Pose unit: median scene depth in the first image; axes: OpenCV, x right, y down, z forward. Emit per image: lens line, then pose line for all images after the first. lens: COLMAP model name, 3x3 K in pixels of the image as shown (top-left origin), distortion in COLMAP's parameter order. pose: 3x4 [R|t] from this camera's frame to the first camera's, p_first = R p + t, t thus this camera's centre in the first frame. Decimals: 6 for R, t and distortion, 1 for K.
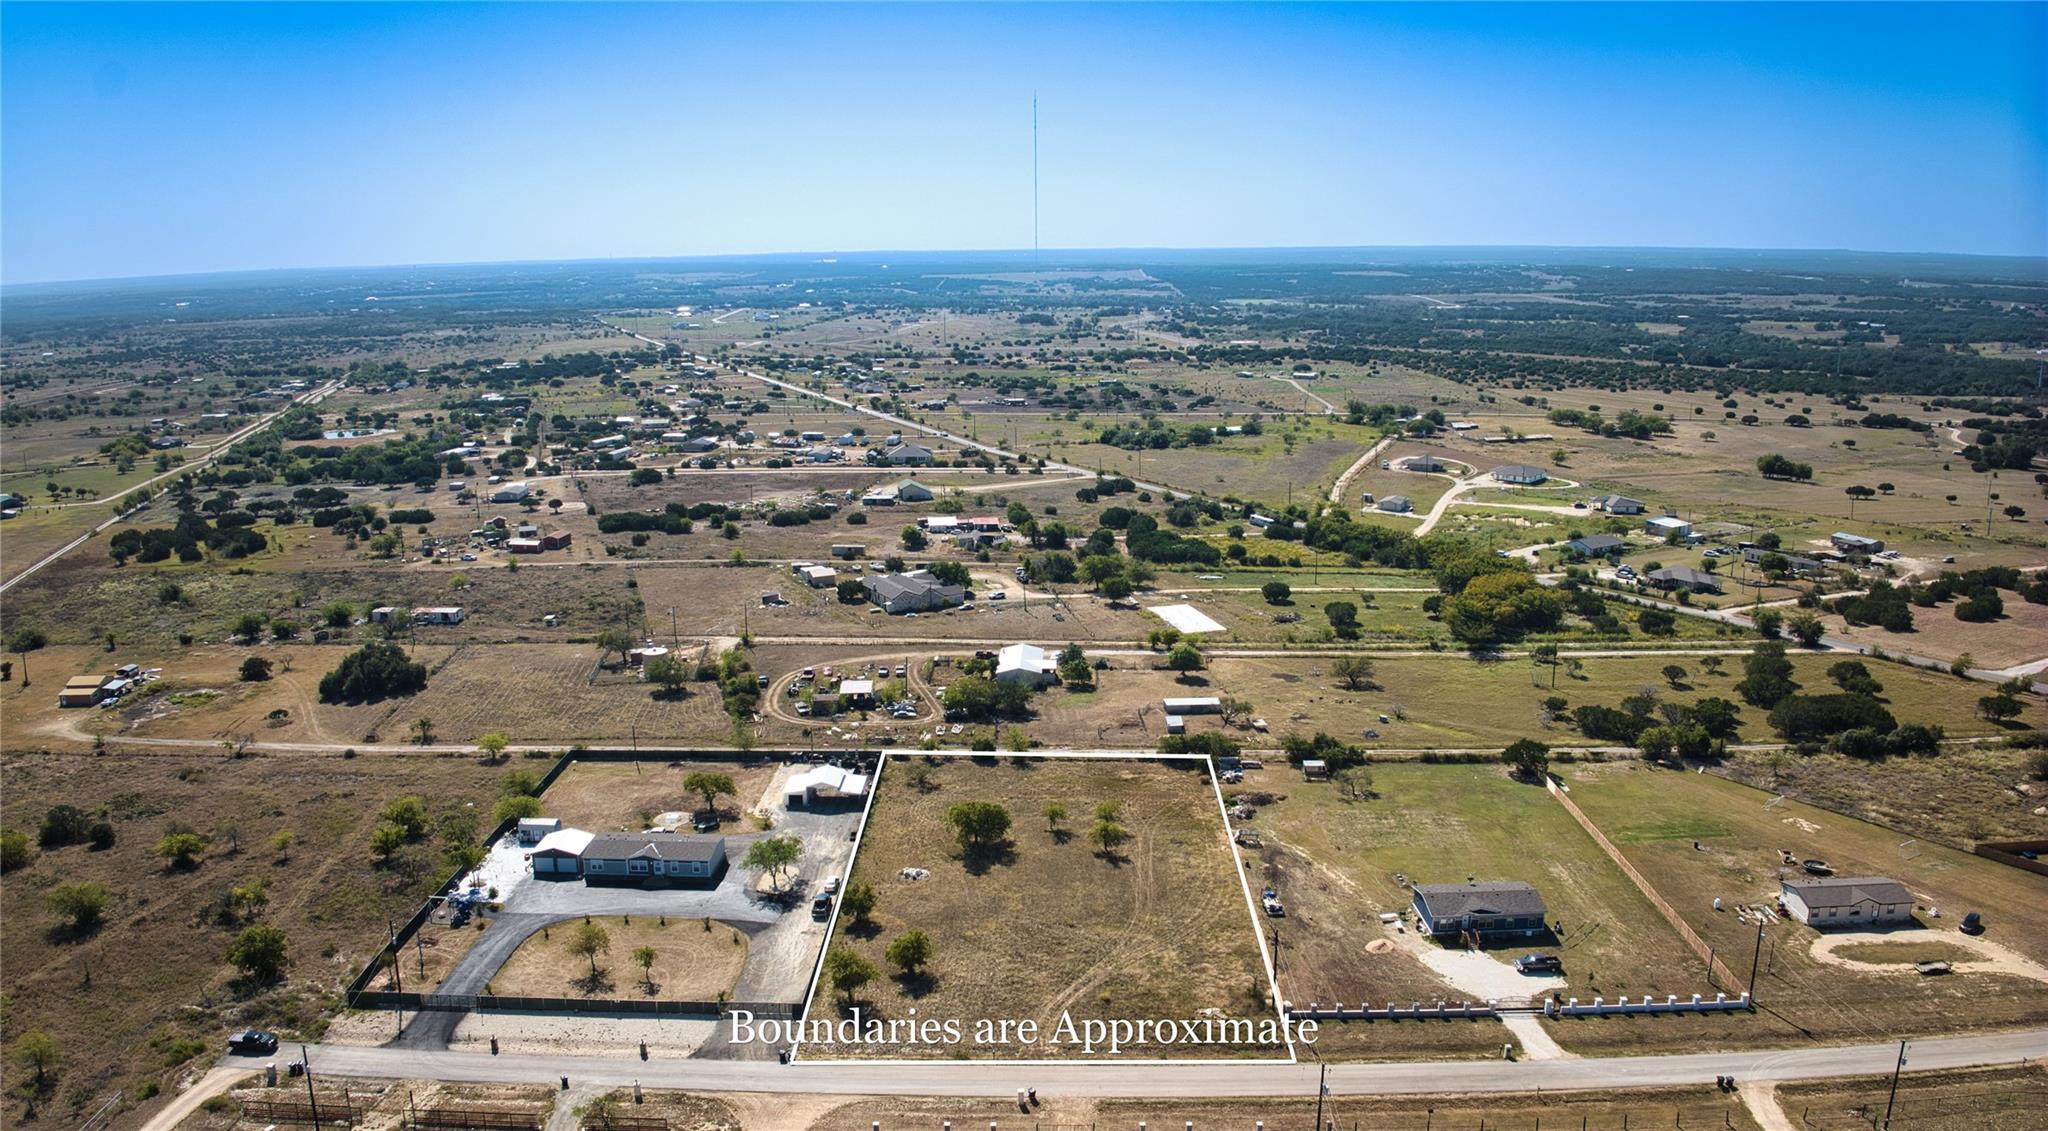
lens RADIAL K [[1442.9, 0, 1016.5], [0, 1442.9, 564.1], [0, 0, 1]] dist [-0.101231, -0.016884]
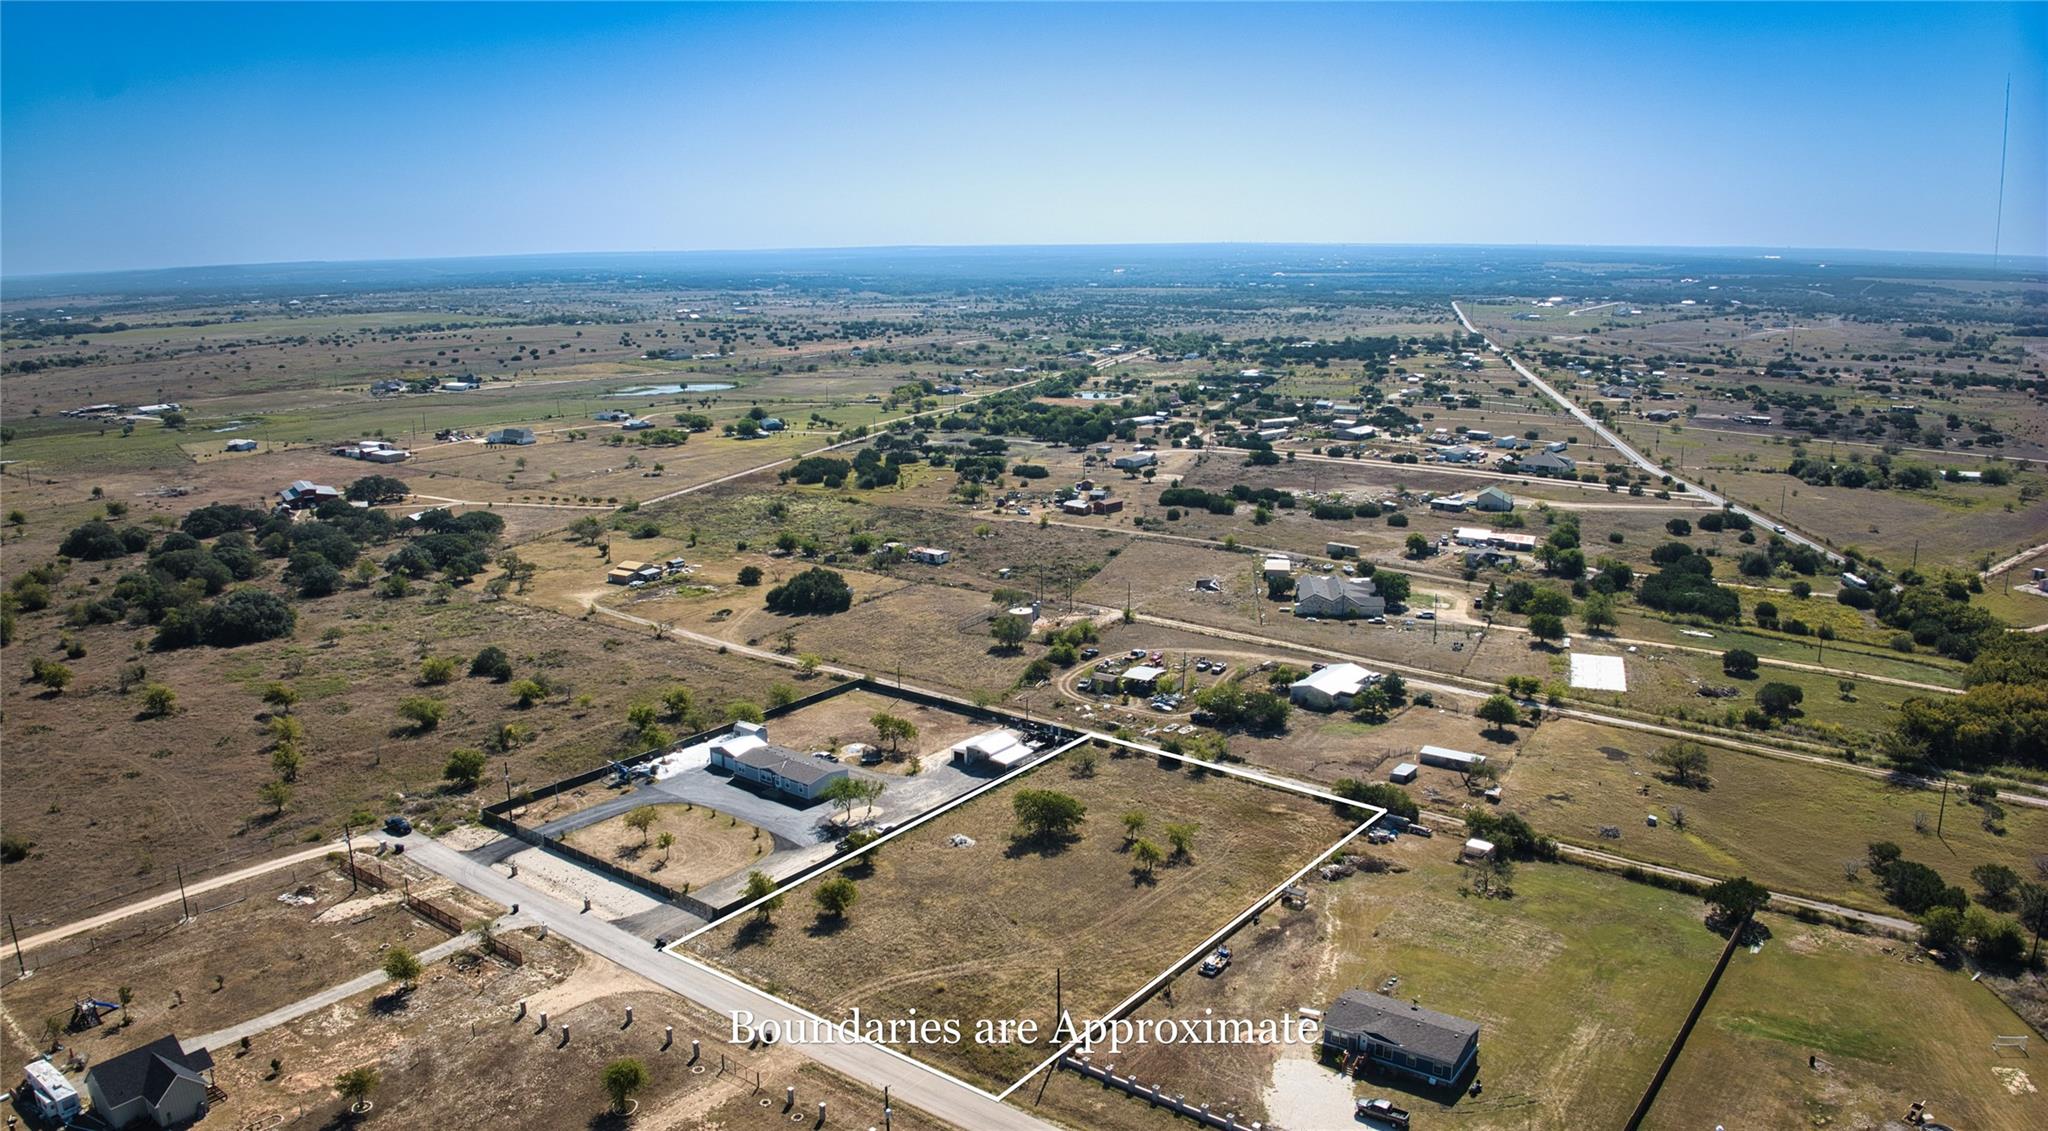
lens RADIAL K [[1442.9, 0, 1017.5], [0, 1442.9, 562.8], [0, 0, 1]] dist [-0.101231, -0.016884]
pose [[0.809697, 0.134331, -0.571267, 0.431492], [-0.128585, 0.990405, 0.050637, -0.035515], [0.572588, 0.032455, 0.819200, 0.127353]]
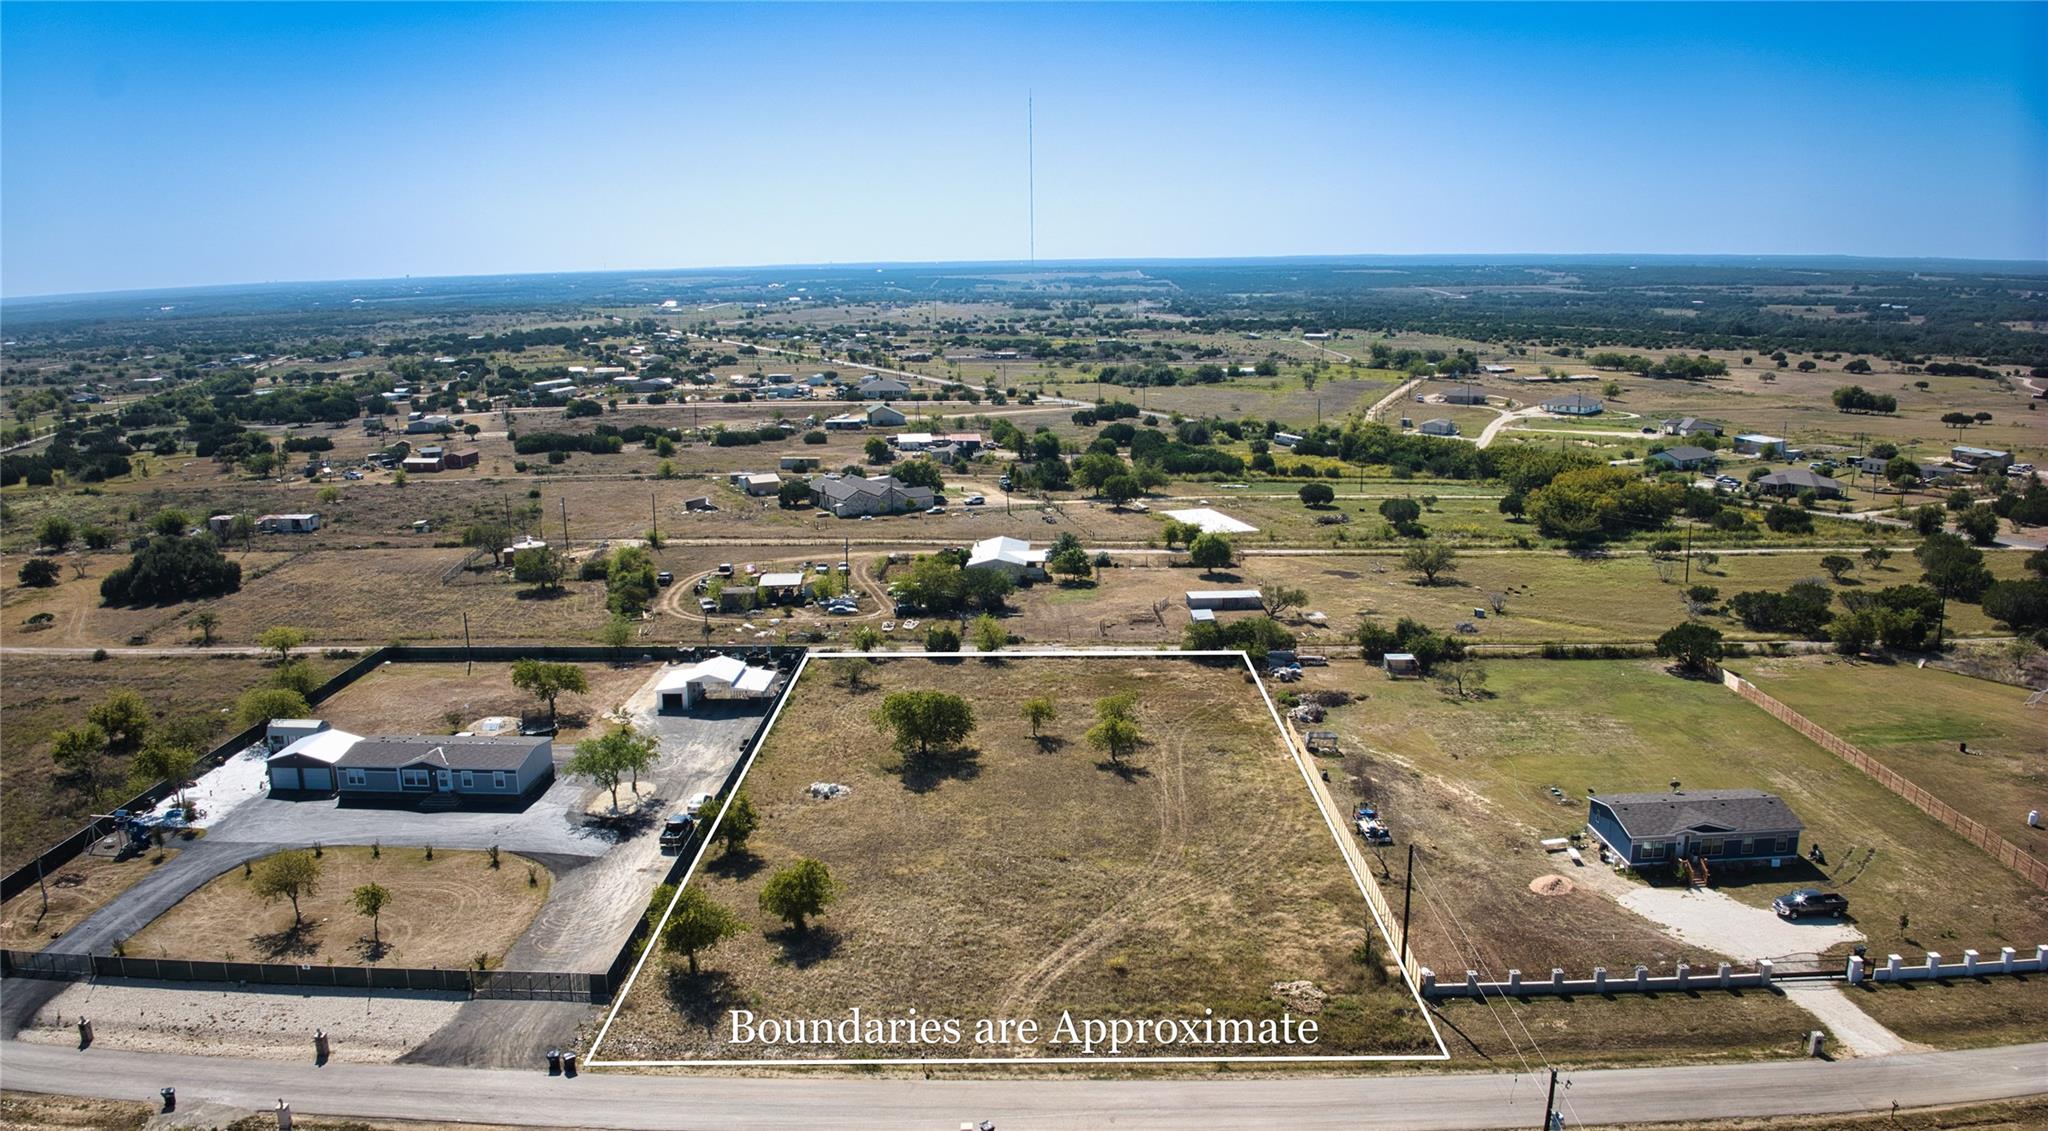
lens RADIAL K [[1442.9, 0, 1021.8], [0, 1442.9, 557.5], [0, 0, 1]] dist [-0.101231, -0.016884]
pose [[0.999981, -0.002949, 0.005327, 0.012859], [0.003020, 0.999905, -0.013428, 0.094202], [-0.005287, 0.013444, 0.999896, 0.267640]]
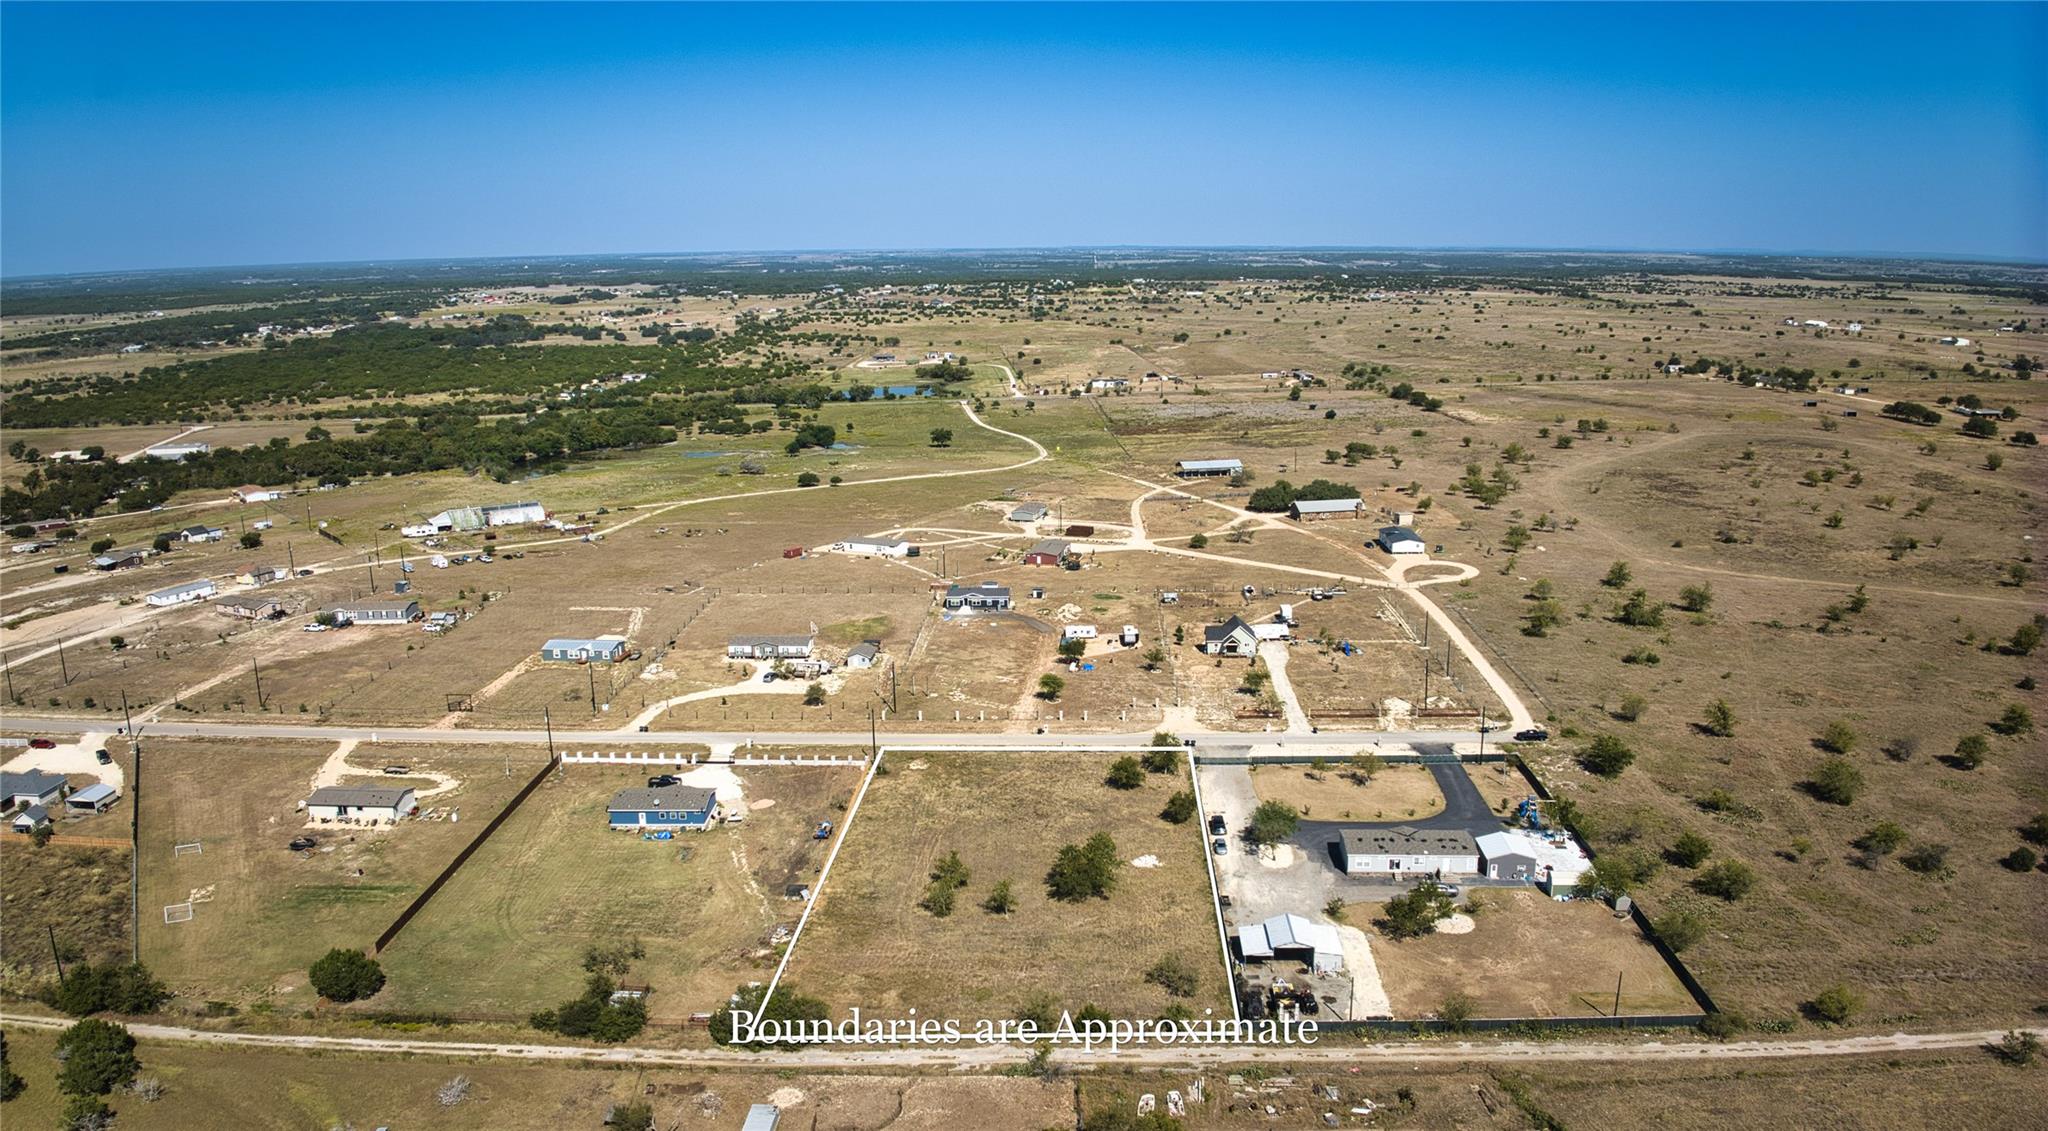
lens RADIAL K [[1442.9, 0, 1032.6], [0, 1442.9, 567.6], [0, 0, 1]] dist [-0.101231, -0.016884]
pose [[-0.999634, 0.020902, 0.017158, -0.009393], [0.026271, 0.901065, 0.432887, -0.339456], [-0.006413, 0.433180, -0.901285, 1.483470]]
